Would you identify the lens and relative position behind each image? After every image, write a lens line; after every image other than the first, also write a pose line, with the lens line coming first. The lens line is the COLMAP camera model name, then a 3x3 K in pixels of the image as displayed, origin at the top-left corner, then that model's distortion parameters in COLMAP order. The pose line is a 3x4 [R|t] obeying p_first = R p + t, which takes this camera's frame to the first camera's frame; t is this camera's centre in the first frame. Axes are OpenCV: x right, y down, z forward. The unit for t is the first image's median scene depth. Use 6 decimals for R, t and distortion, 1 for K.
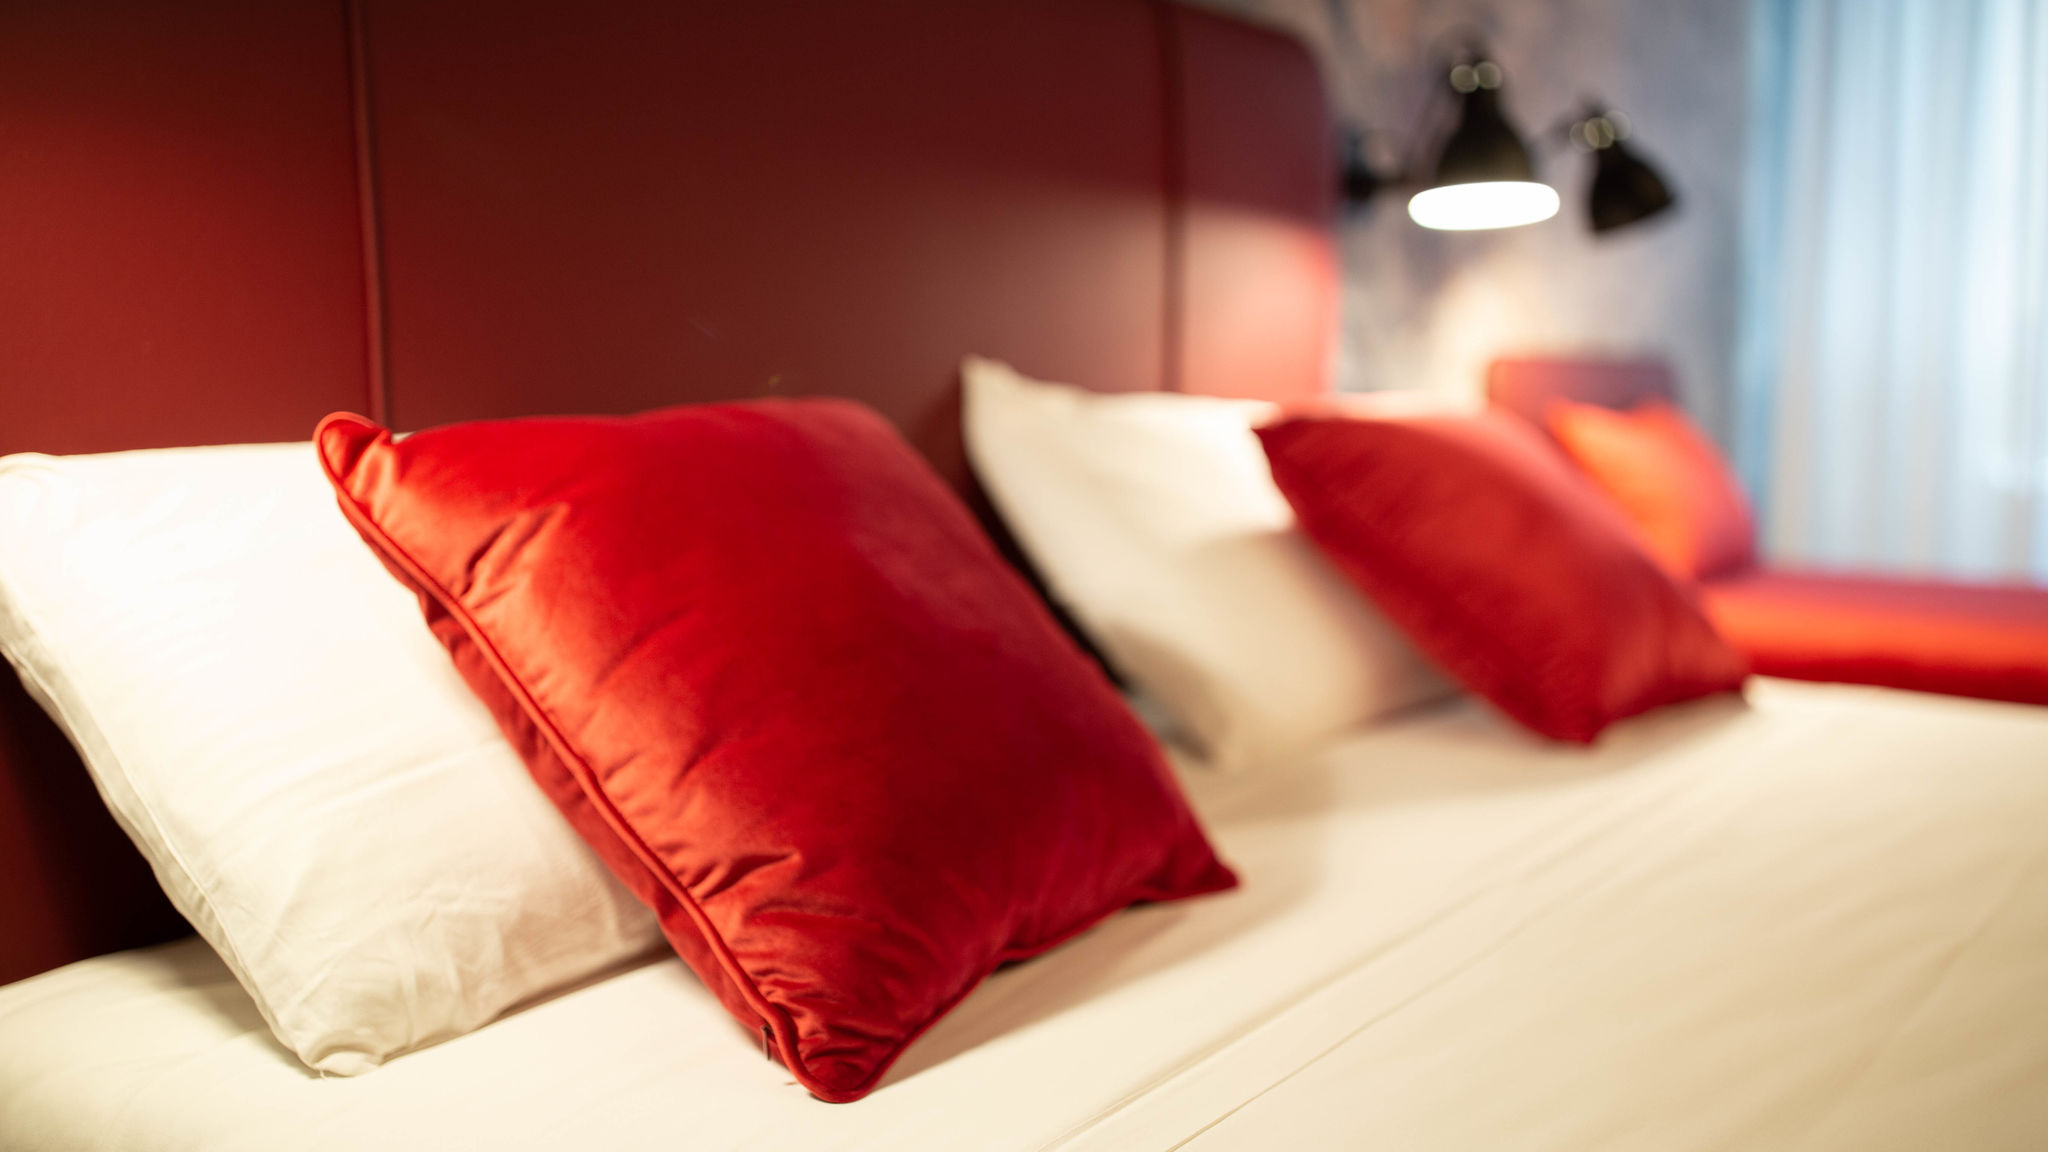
lens RADIAL K [[1935.4, 0, 1017.2], [0, 1935.4, 575.2], [0, 0, 1]] dist [0.047487, 0.000000]
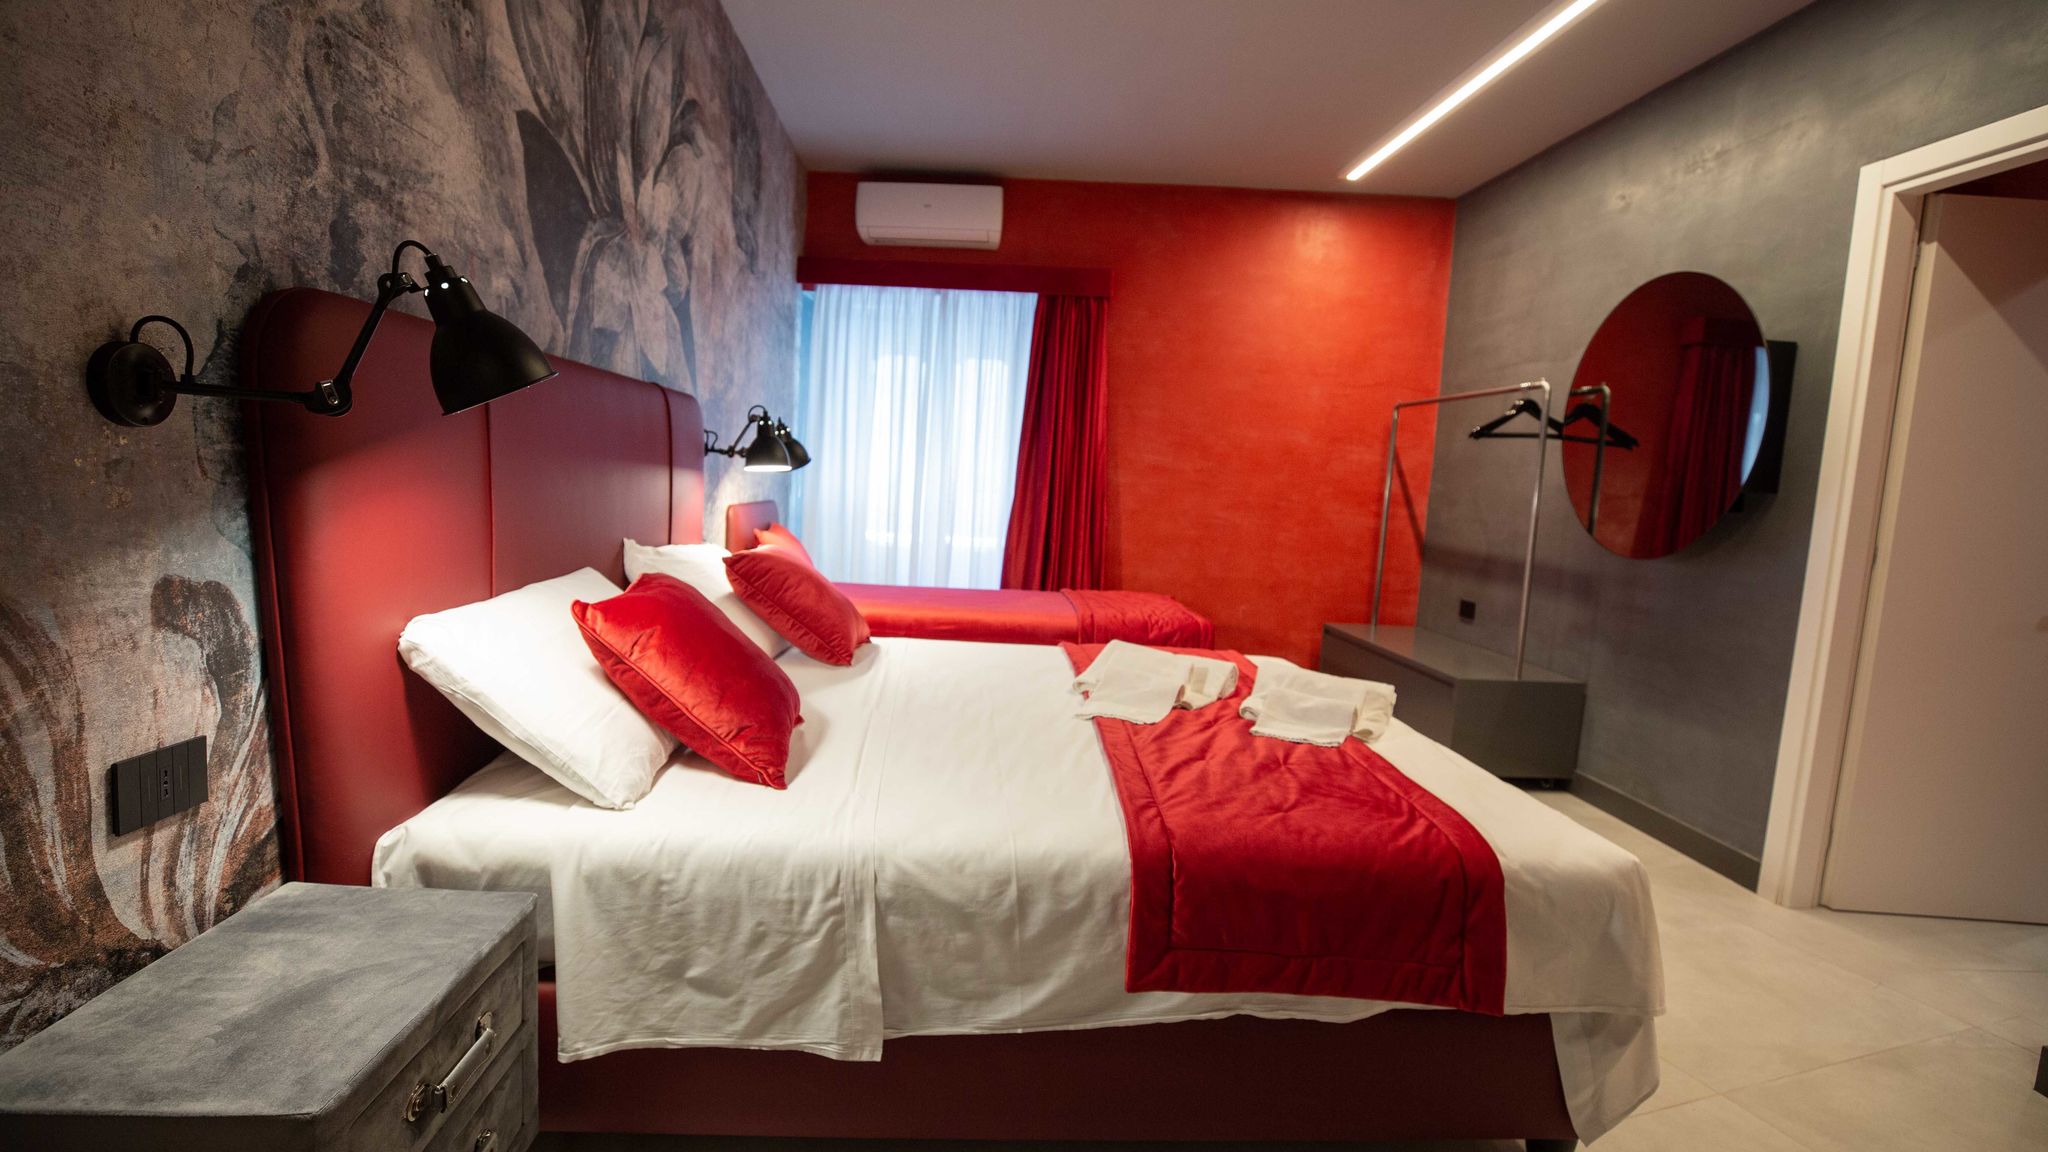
lens RADIAL K [[936.6, 0, 1021.3], [0, 936.6, 574.7], [0, 0, 1]] dist [-0.041394, 0.011825]
pose [[0.769012, -0.034091, 0.638325, -0.751194], [0.023125, 0.999407, 0.025516, -0.145548], [-0.638816, -0.004861, 0.769344, -0.553448]]
